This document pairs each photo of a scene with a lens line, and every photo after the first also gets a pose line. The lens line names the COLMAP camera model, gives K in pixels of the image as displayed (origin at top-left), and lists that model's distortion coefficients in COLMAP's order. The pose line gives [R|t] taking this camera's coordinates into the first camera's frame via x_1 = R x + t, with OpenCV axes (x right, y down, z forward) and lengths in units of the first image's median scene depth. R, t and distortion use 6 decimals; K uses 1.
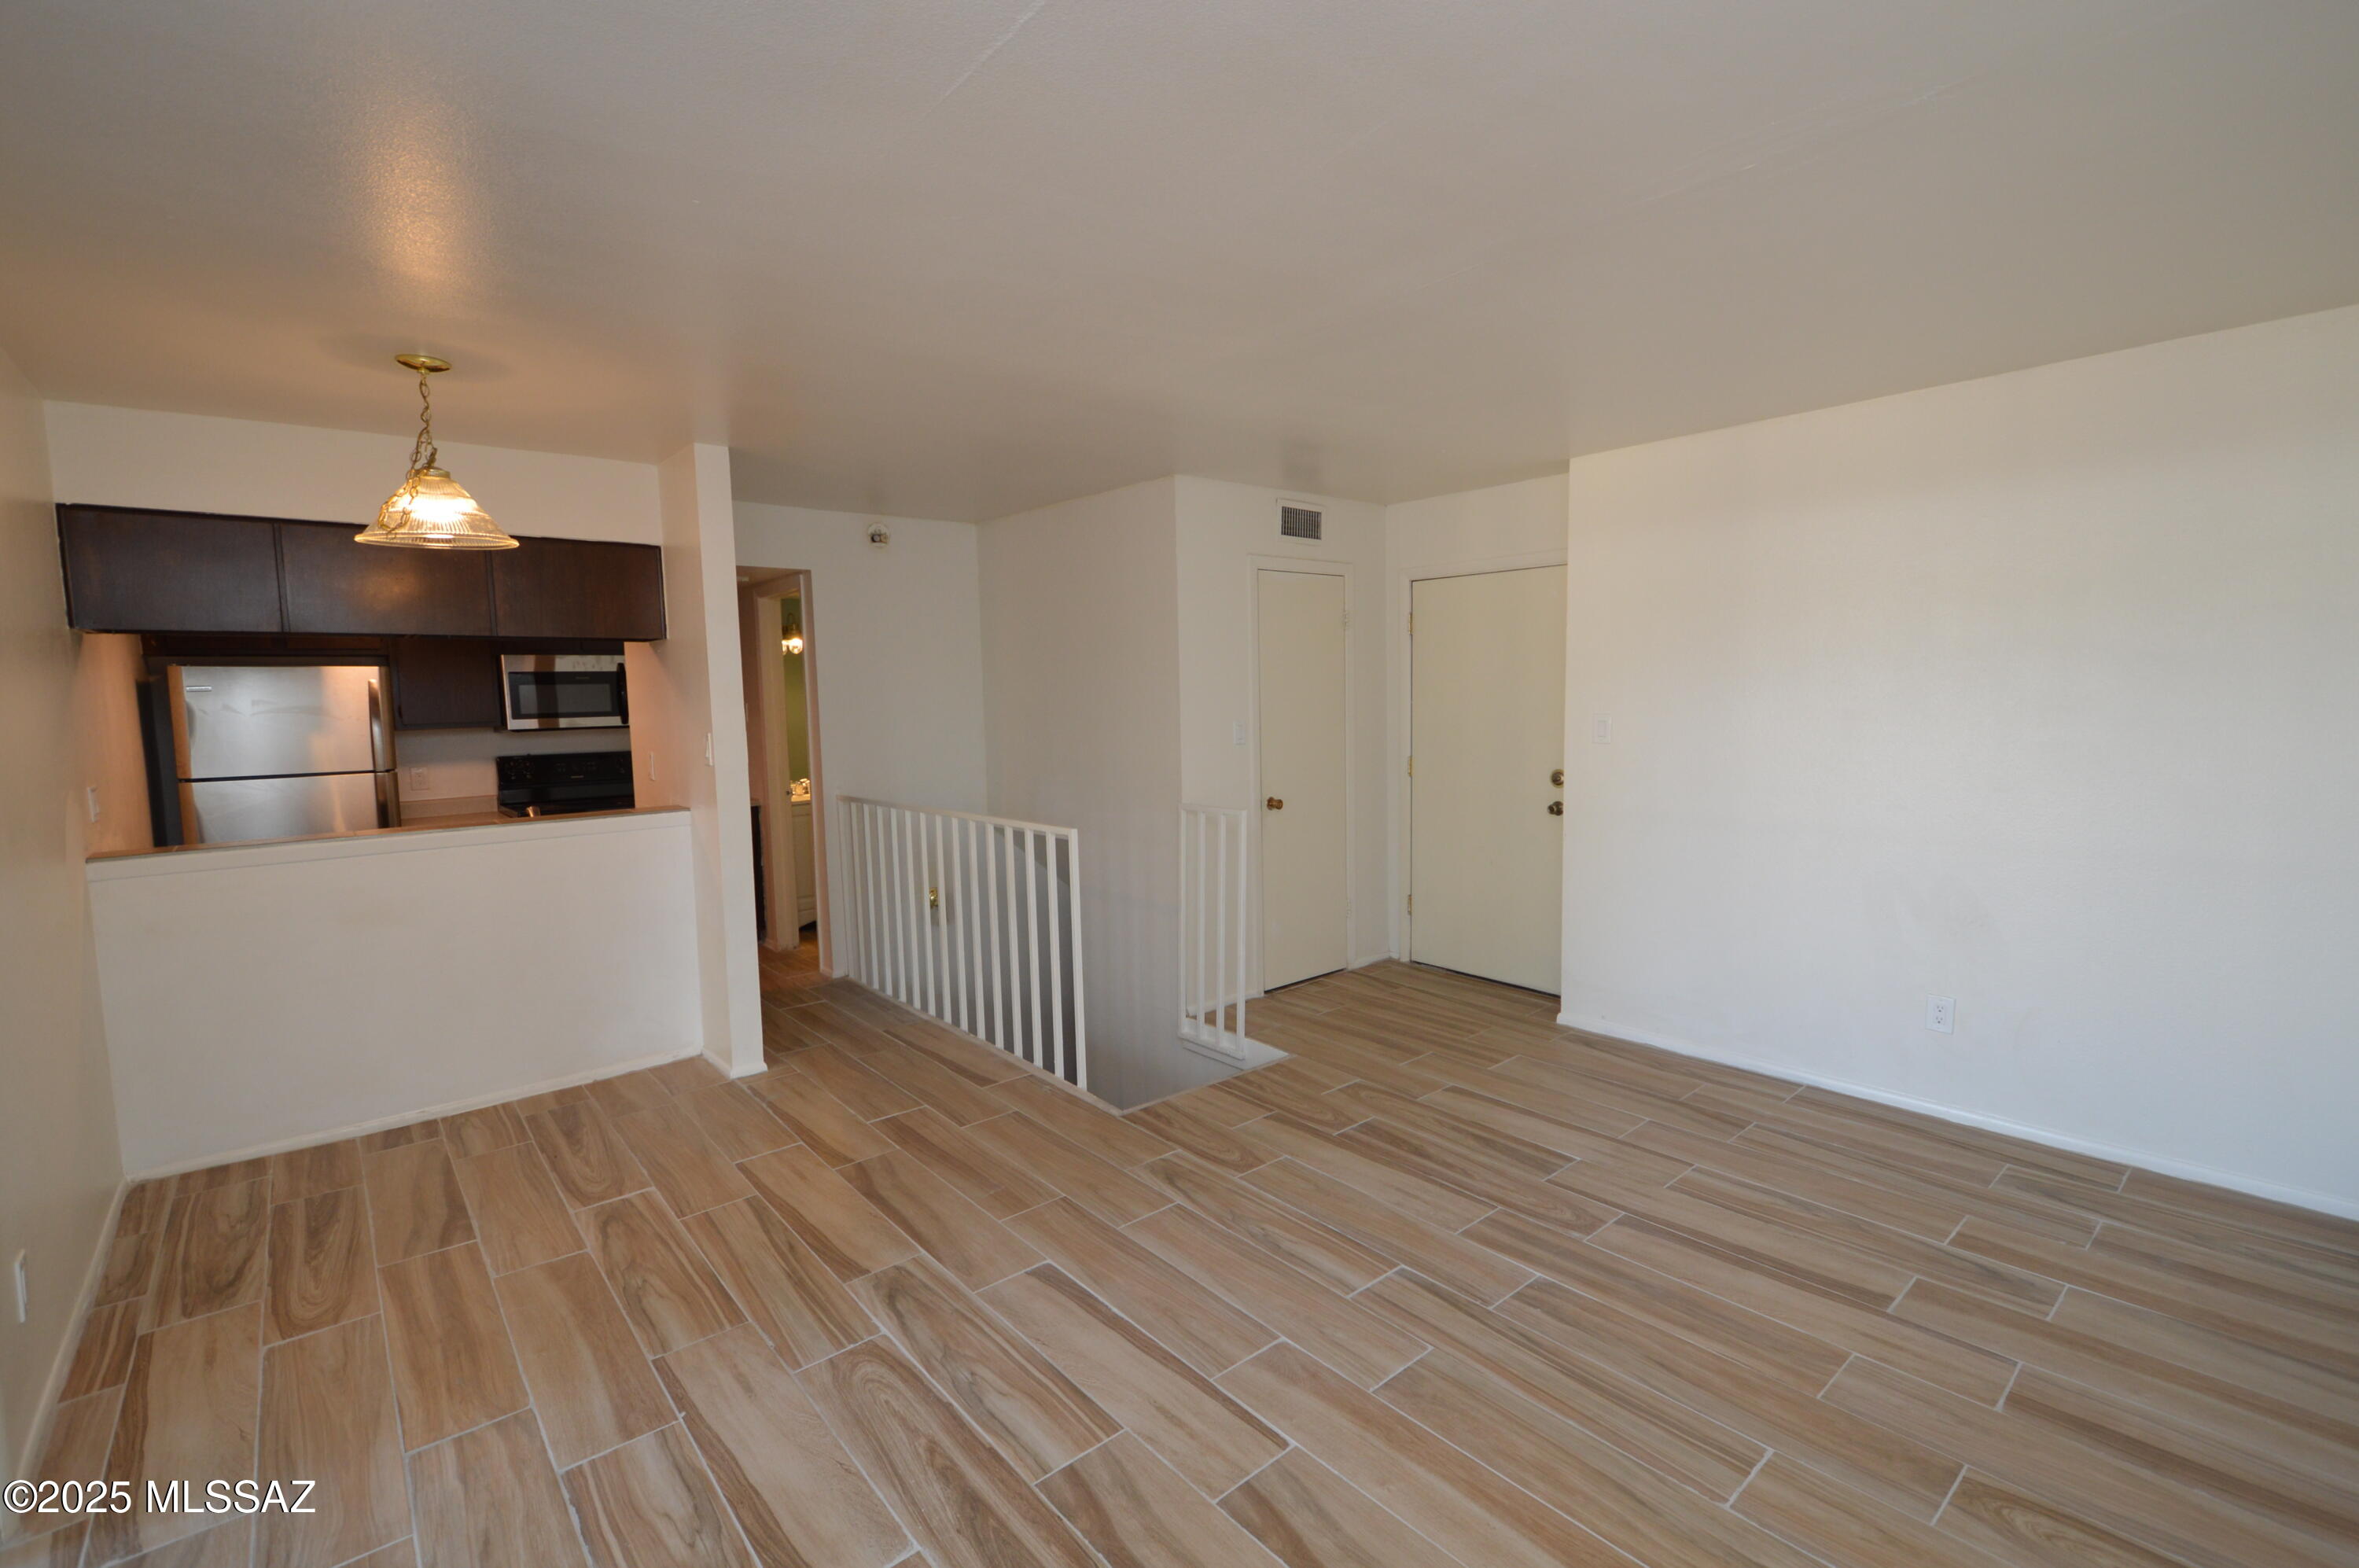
lens RADIAL K [[1036.9, 0, 1164.4], [0, 1036.9, 783.2], [0, 0, 1]] dist [-0.001815, -0.002428]
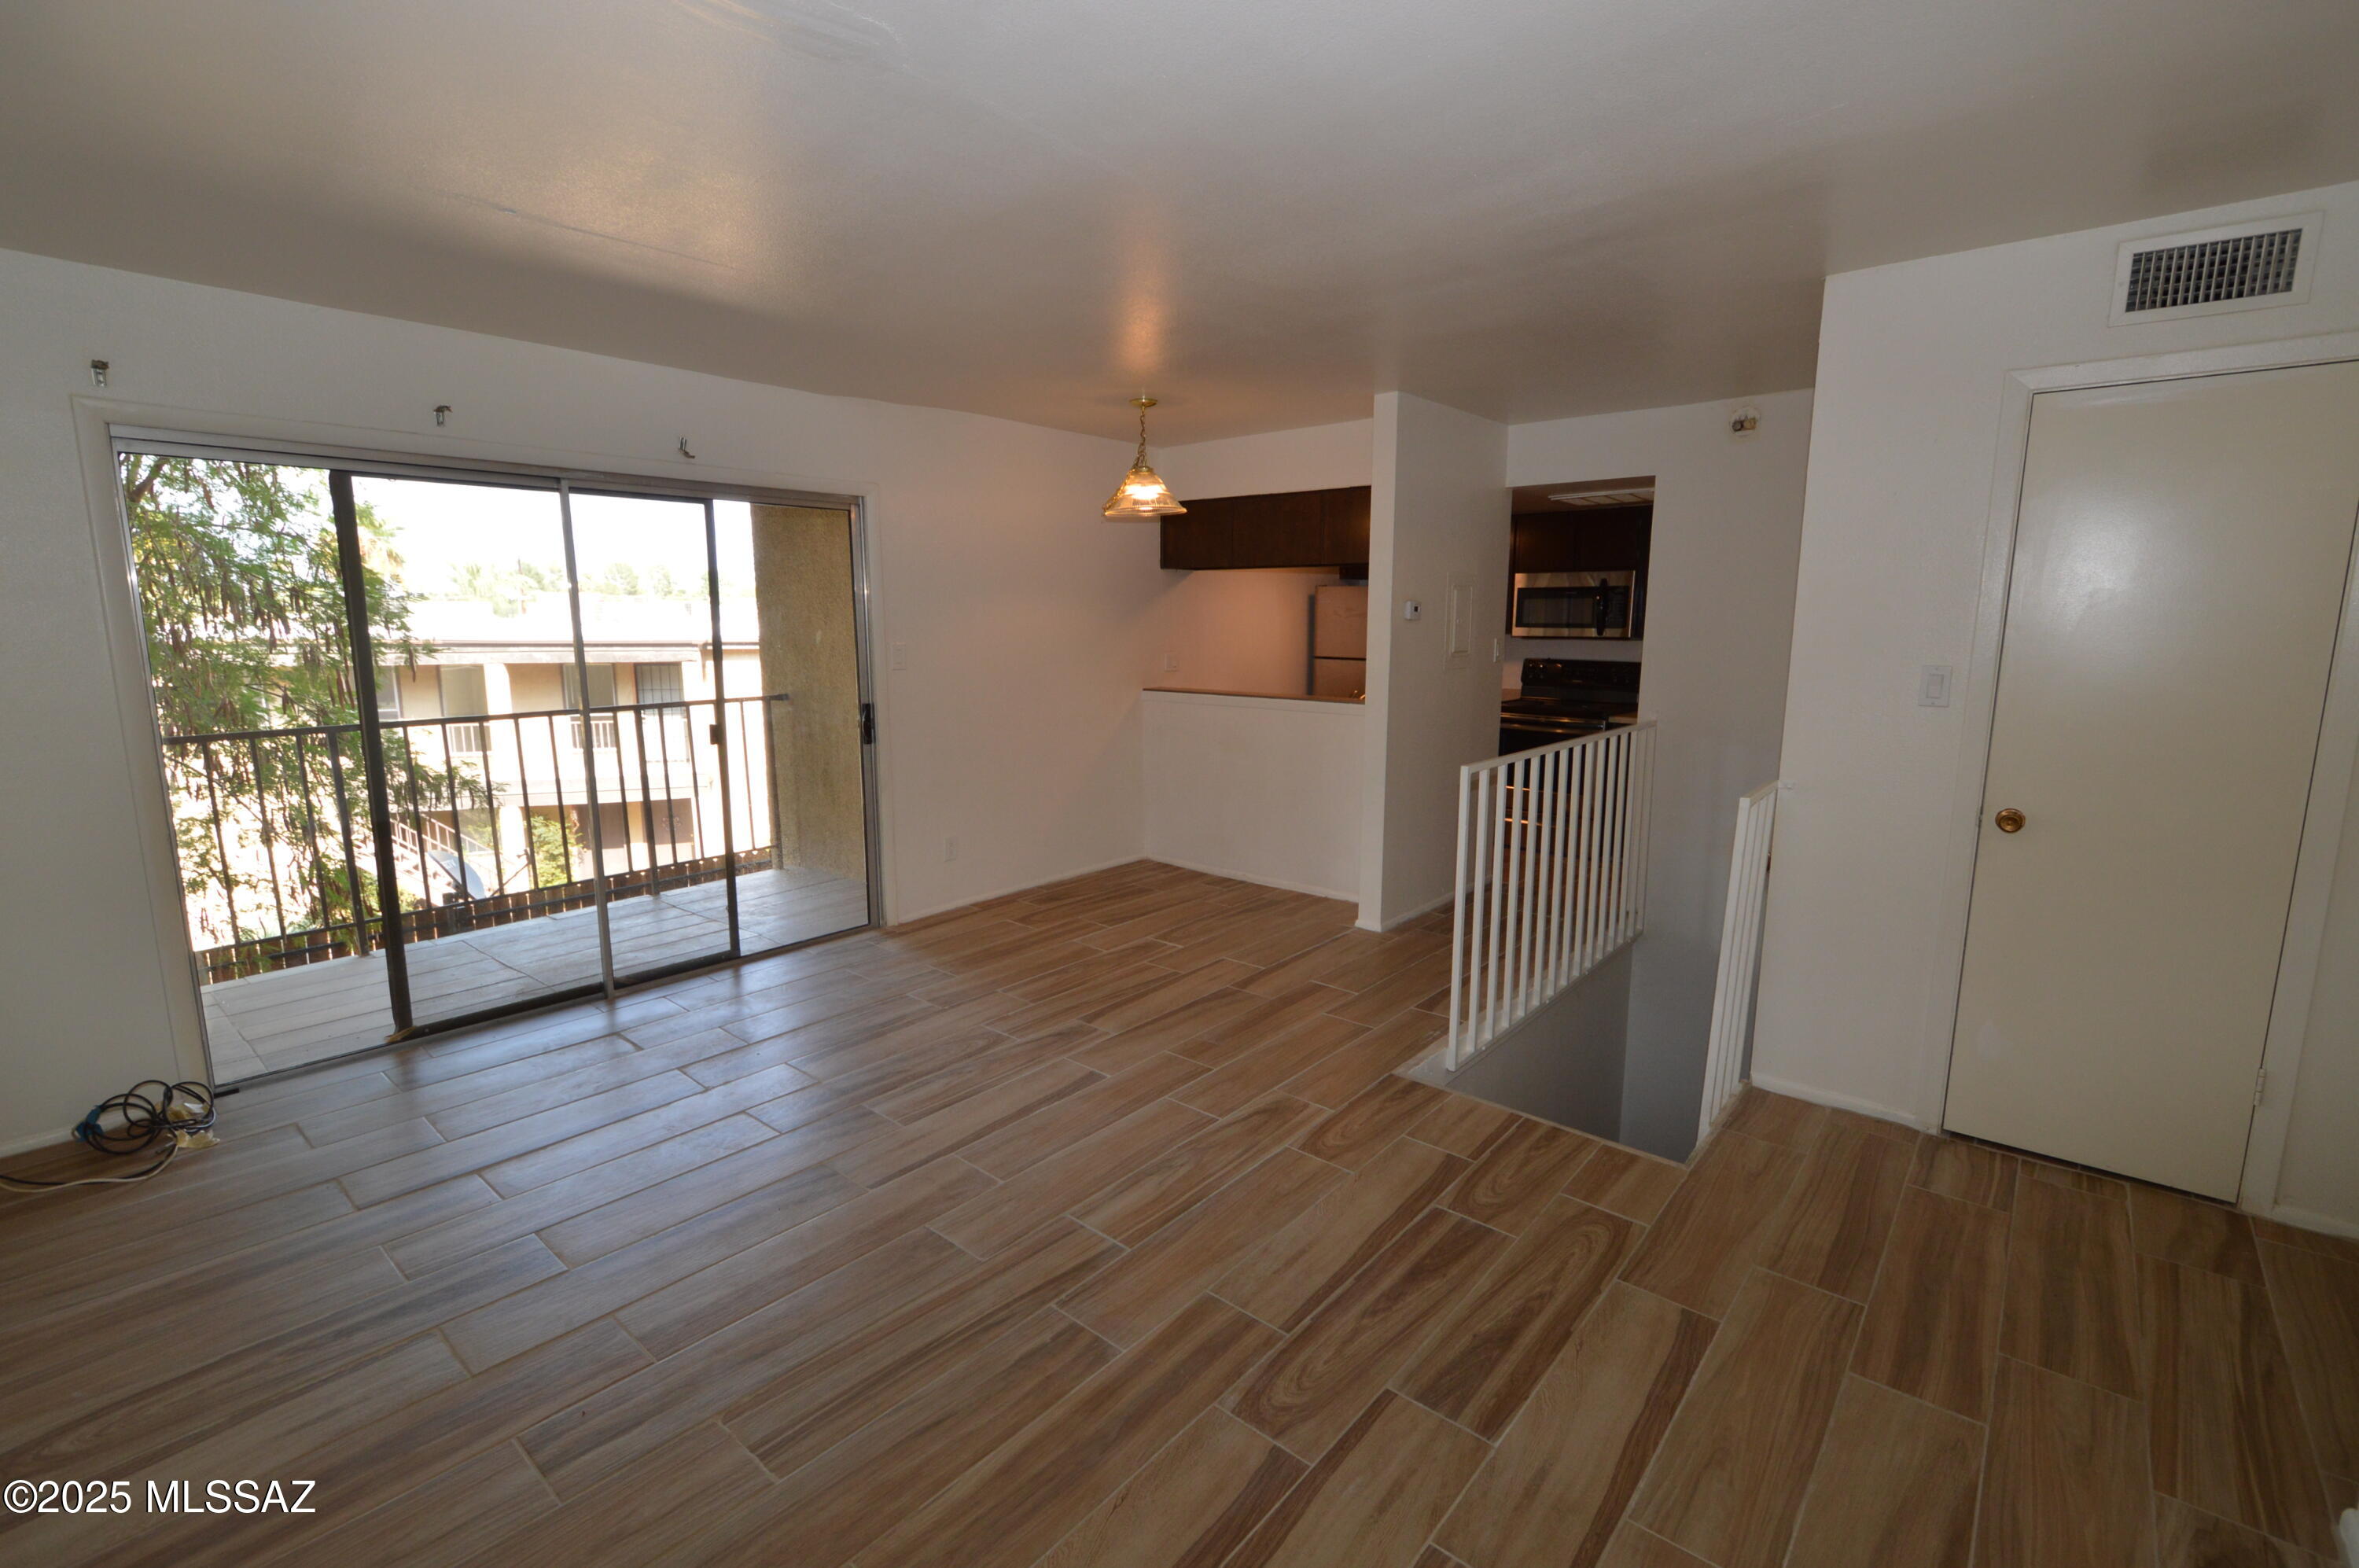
lens RADIAL K [[1036.9, 0, 1195.8], [0, 1036.9, 784.2], [0, 0, 1]] dist [-0.001815, -0.002428]
pose [[0.168462, 0.178831, -0.969350, 0.852383], [-0.091546, 0.981993, 0.165254, -0.078107], [0.981448, 0.060901, 0.181799, 0.698478]]
